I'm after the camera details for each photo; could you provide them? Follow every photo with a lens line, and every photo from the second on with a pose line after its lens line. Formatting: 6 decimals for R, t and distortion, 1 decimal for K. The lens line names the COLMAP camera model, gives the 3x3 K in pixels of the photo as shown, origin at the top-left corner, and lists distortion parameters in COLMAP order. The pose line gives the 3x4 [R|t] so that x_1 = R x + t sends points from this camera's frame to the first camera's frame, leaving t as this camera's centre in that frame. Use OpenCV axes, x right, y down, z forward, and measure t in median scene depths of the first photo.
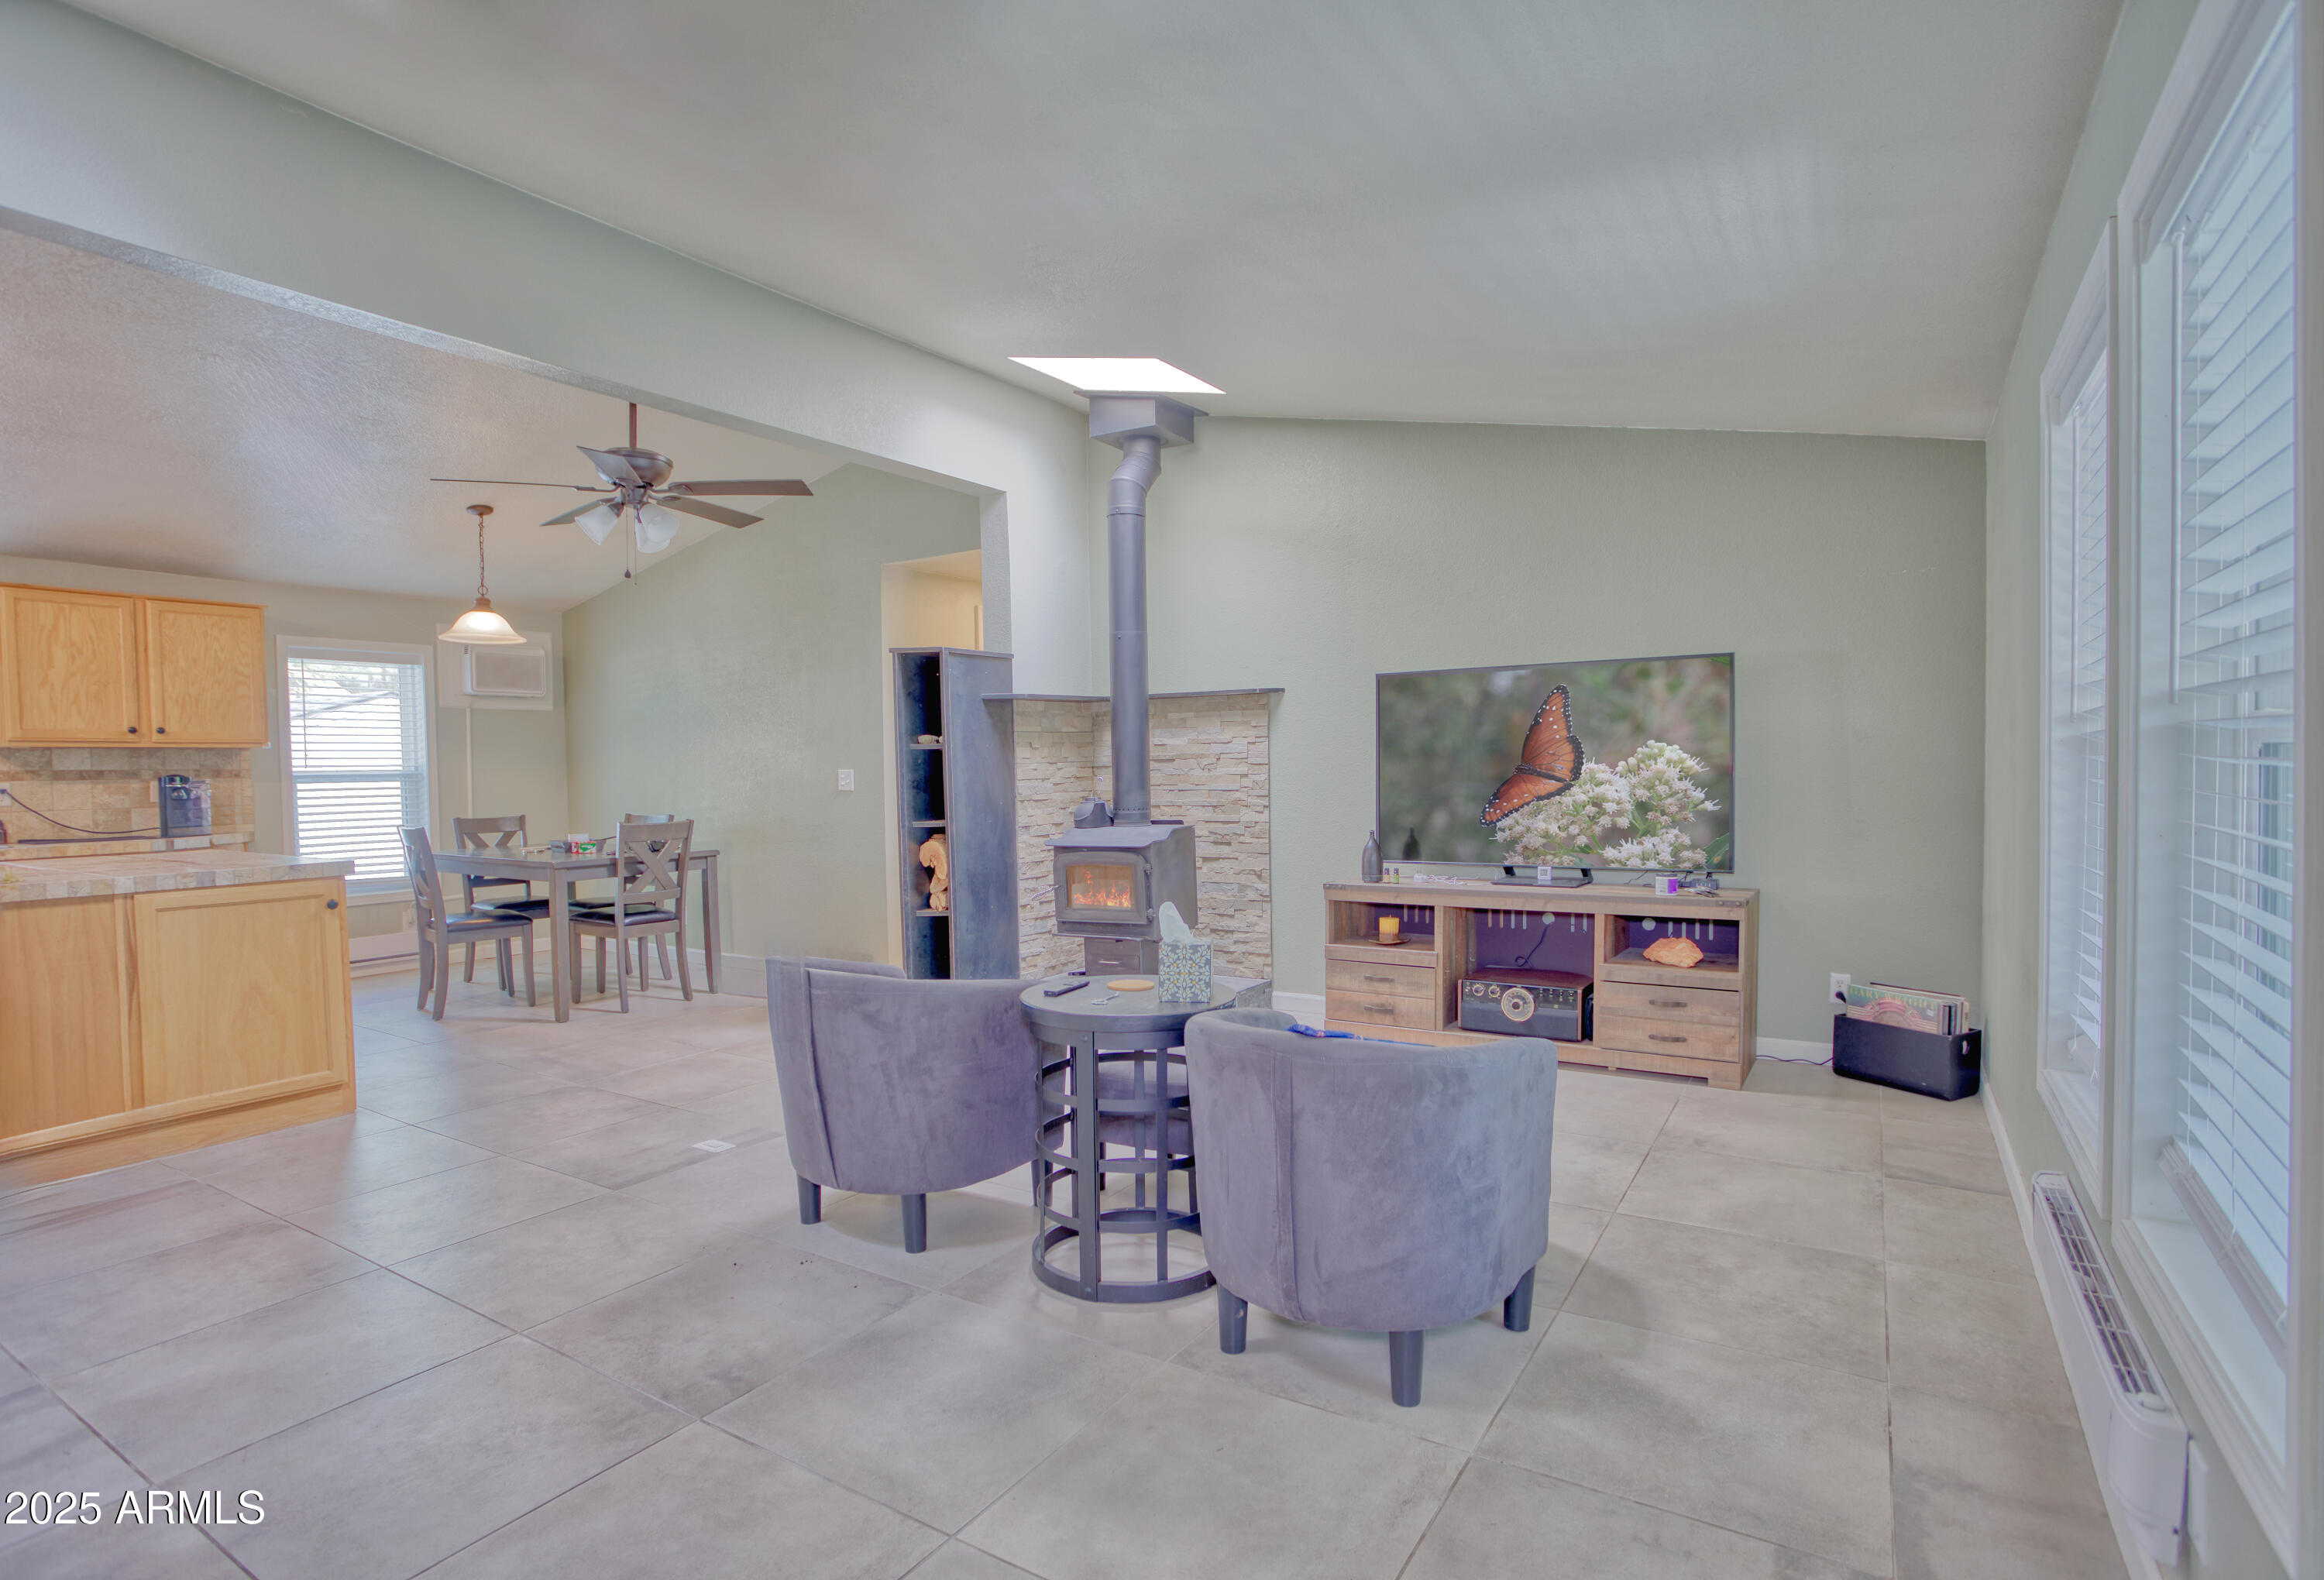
lens RADIAL K [[1145.0, 0, 1160.6], [0, 1145.0, 798.0], [0, 0, 1]] dist [-0.045236, 0.000050]
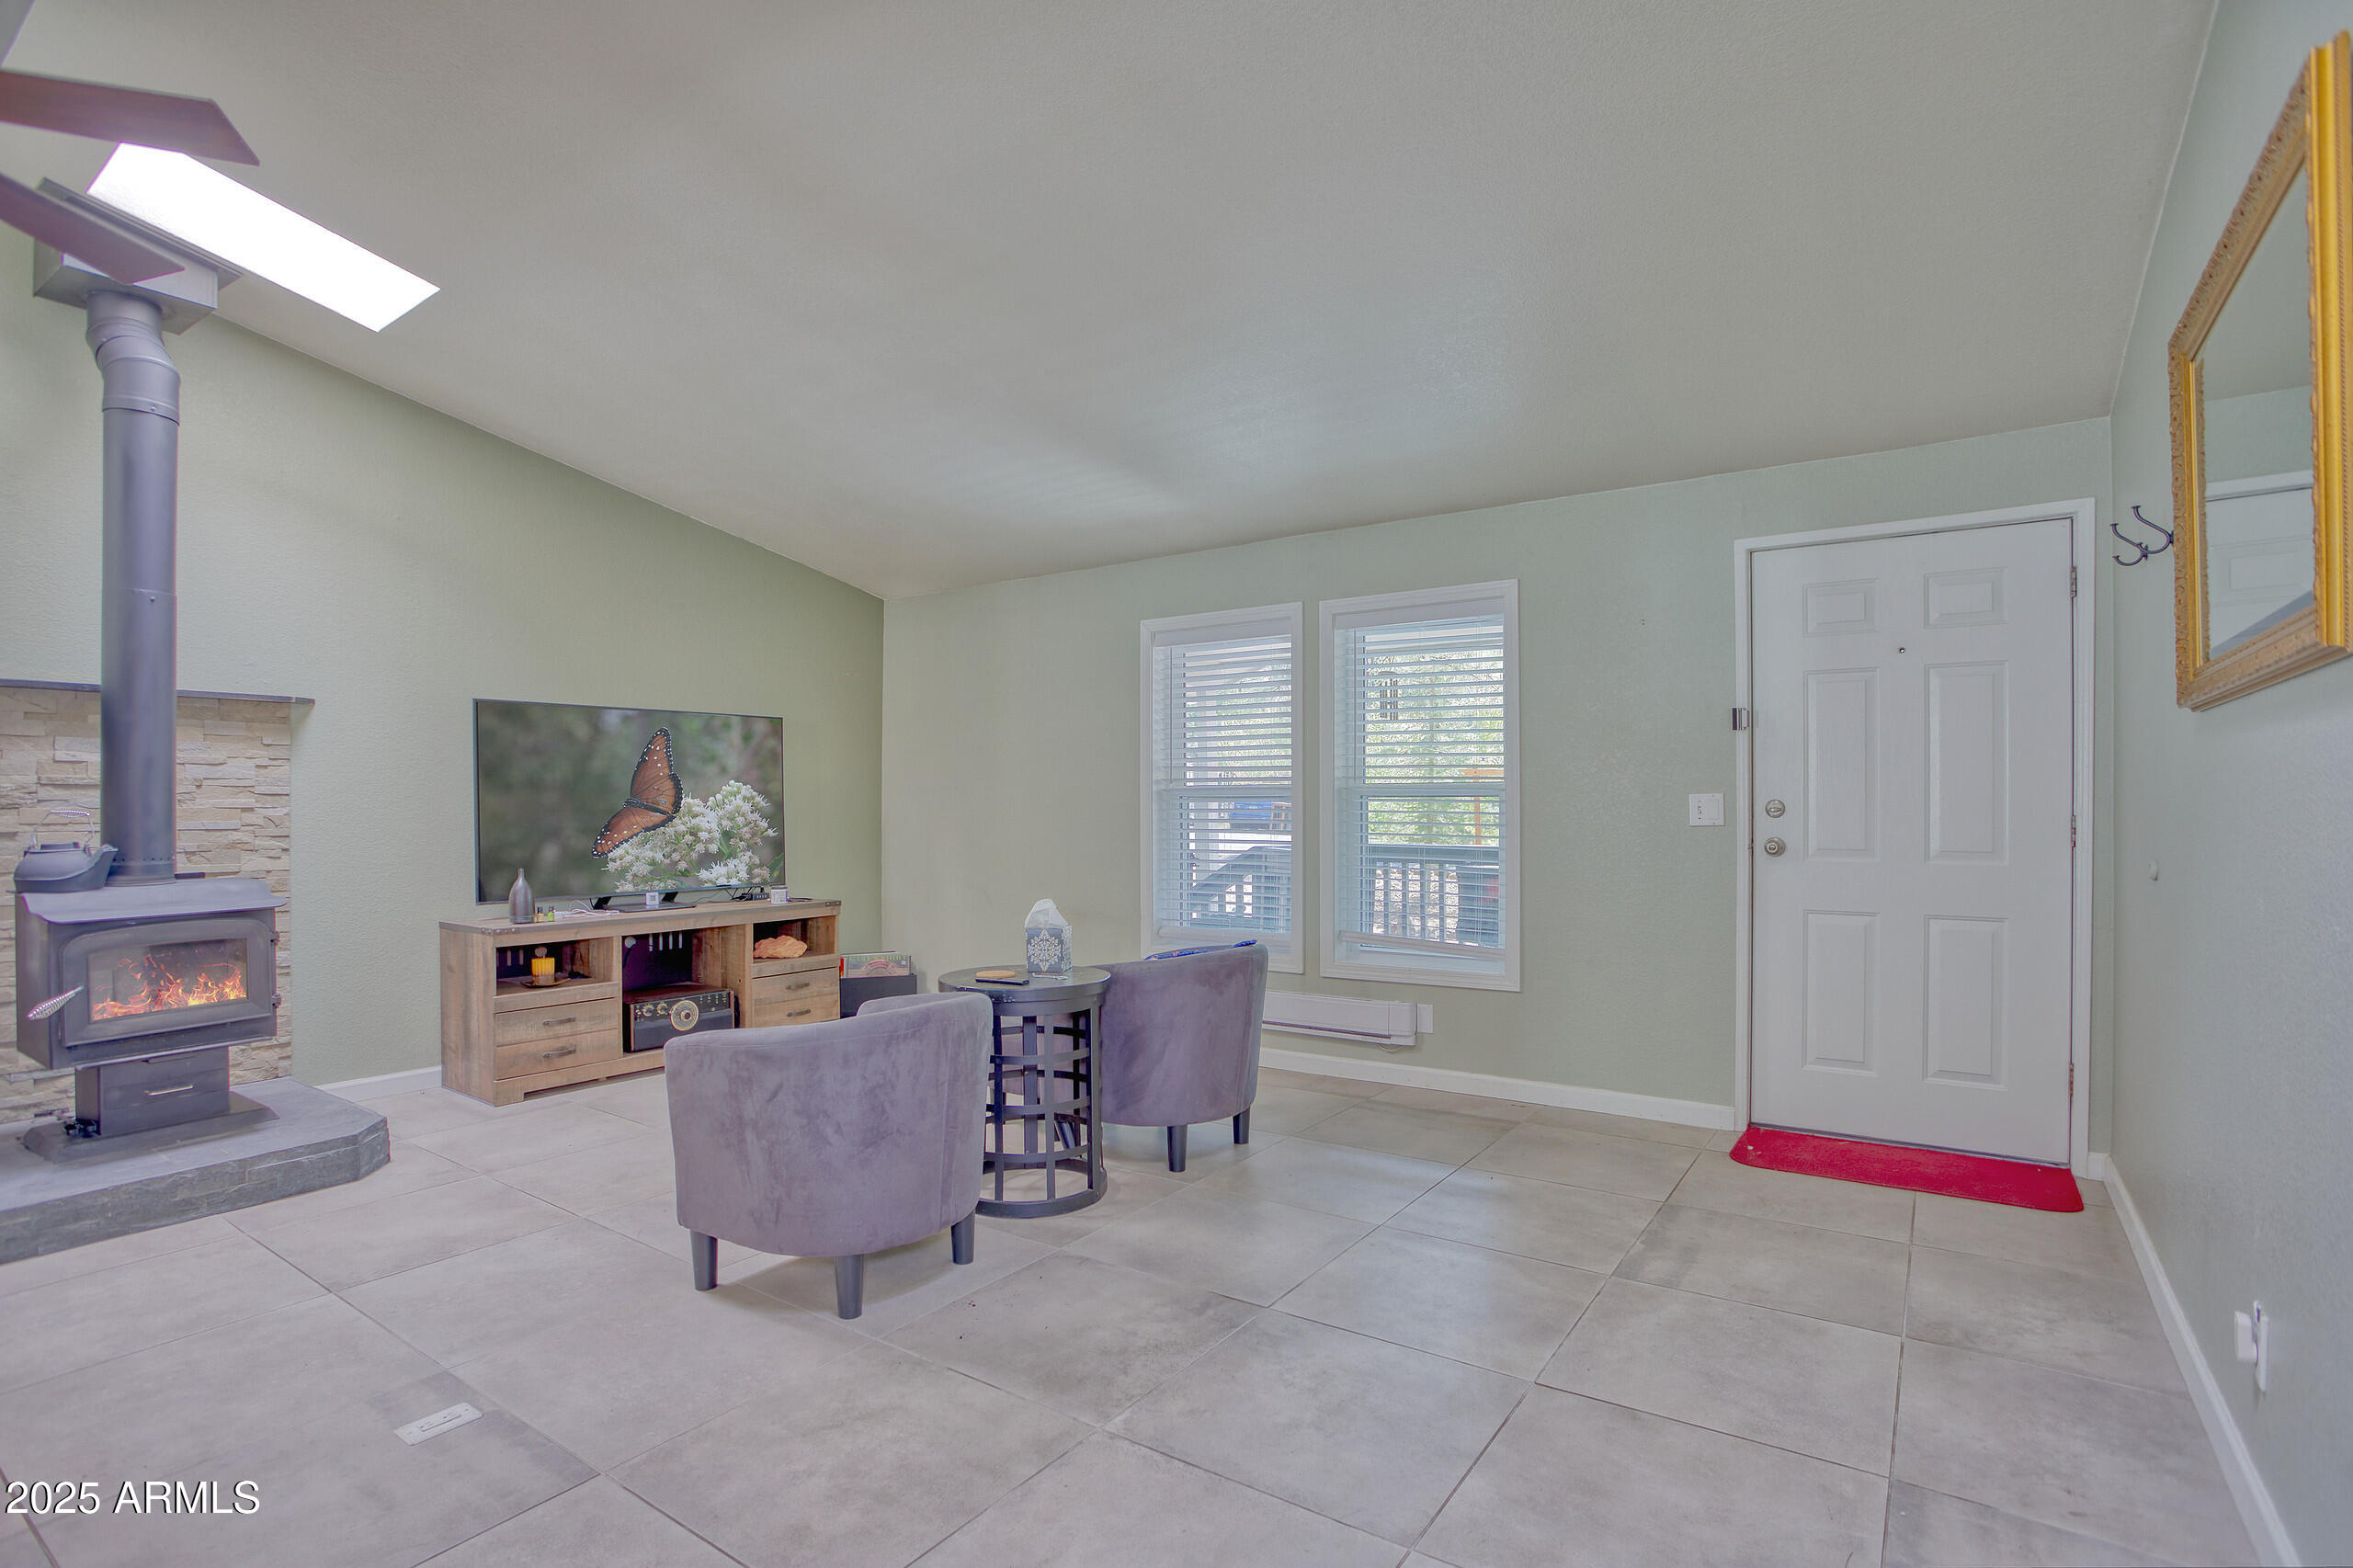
lens RADIAL K [[1152.0, 0, 1176.5], [0, 1152.0, 784.0], [0, 0, 1]] dist [-0.040970, 0.000118]
pose [[0.040328, 0.027809, 0.998799, -0.769281], [0.020455, 0.999380, -0.028651, -0.001610], [-0.998977, 0.021586, 0.039735, 0.462497]]
